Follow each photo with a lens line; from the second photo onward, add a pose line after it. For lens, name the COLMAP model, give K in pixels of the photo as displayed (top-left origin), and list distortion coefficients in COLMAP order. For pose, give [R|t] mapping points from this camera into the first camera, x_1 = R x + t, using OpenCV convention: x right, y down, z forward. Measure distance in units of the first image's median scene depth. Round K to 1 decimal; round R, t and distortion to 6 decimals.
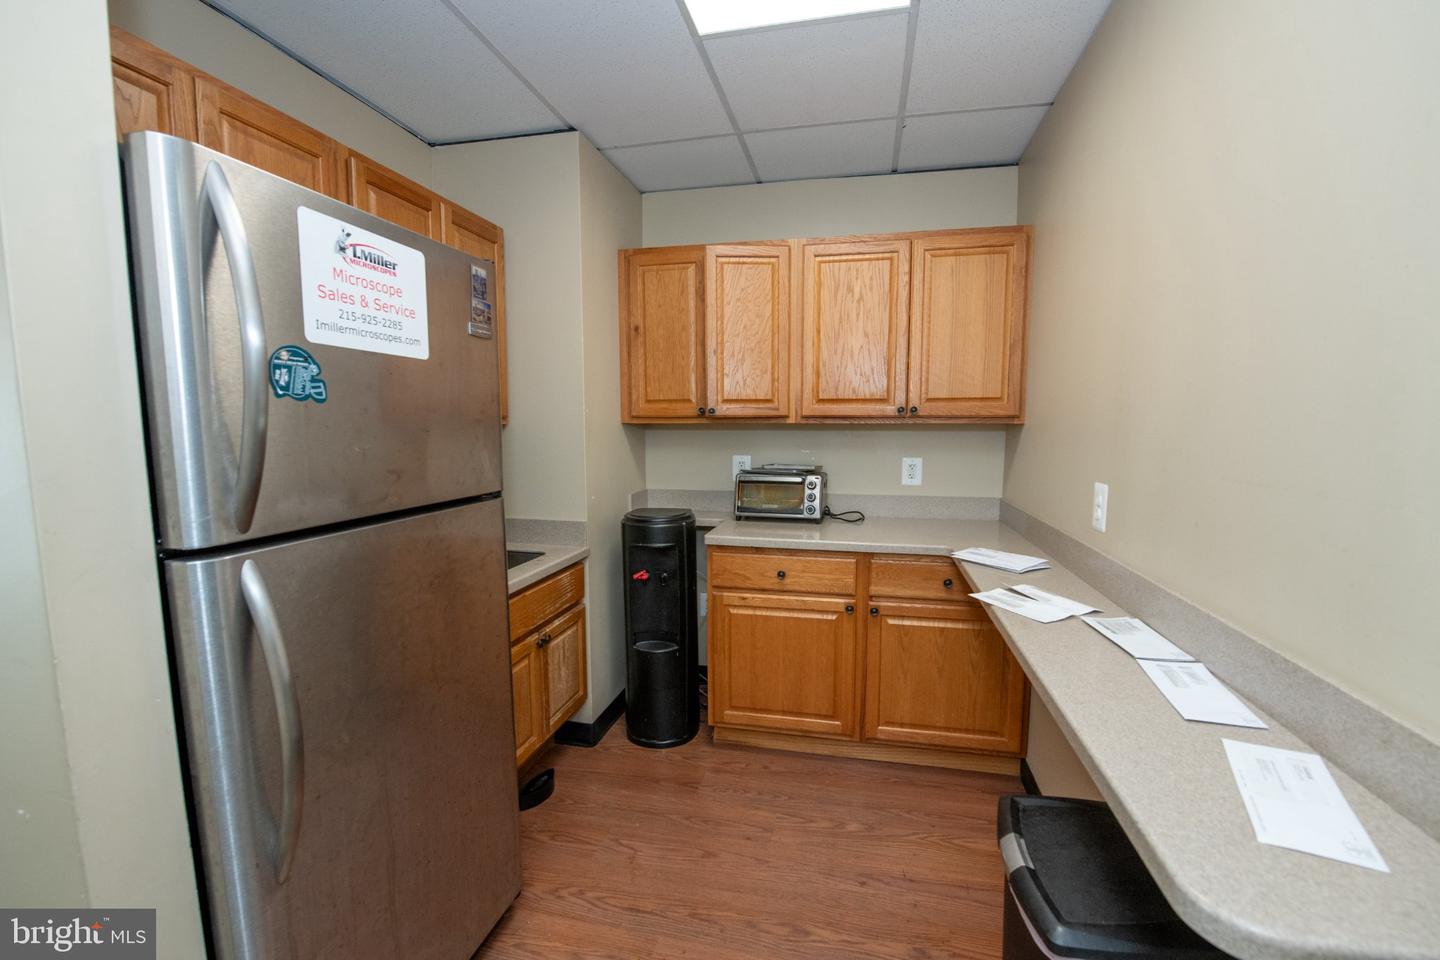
lens RADIAL K [[615.4, 0, 716.6], [0, 615.4, 486.0], [0, 0, 1]] dist [-0.019203, -0.000798]
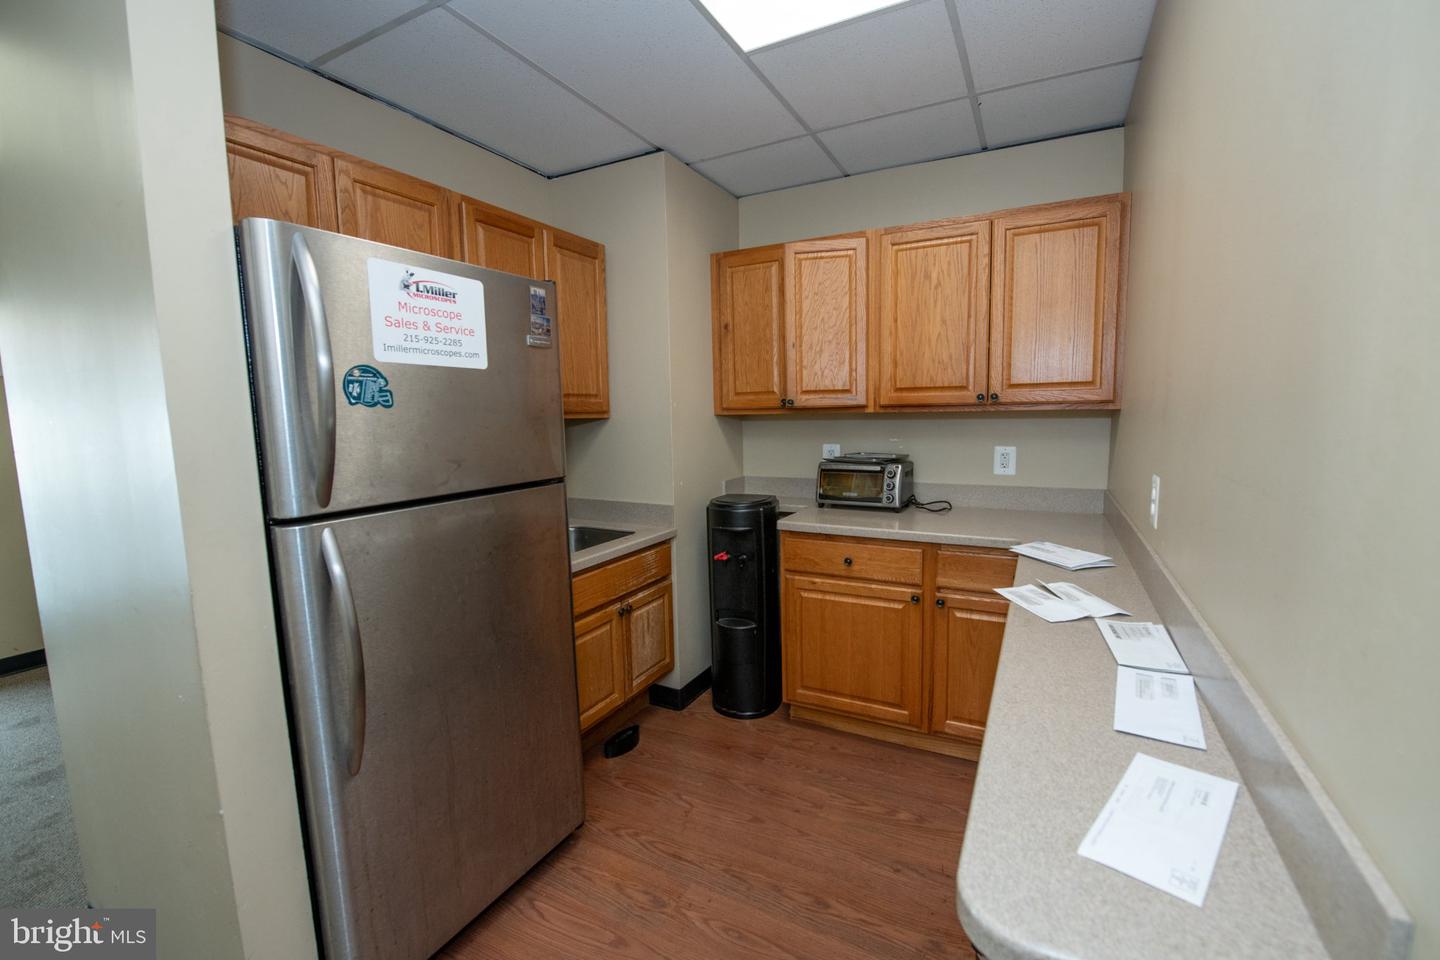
lens RADIAL K [[600.0, 0, 721.8], [0, 600.0, 475.2], [0, 0, 1]] dist [-0.018564, -0.000935]
pose [[0.966310, 0.009564, -0.257202, 0.158625], [-0.008230, 0.999947, 0.006264, -0.003716], [0.257248, -0.003936, 0.966337, -0.015621]]
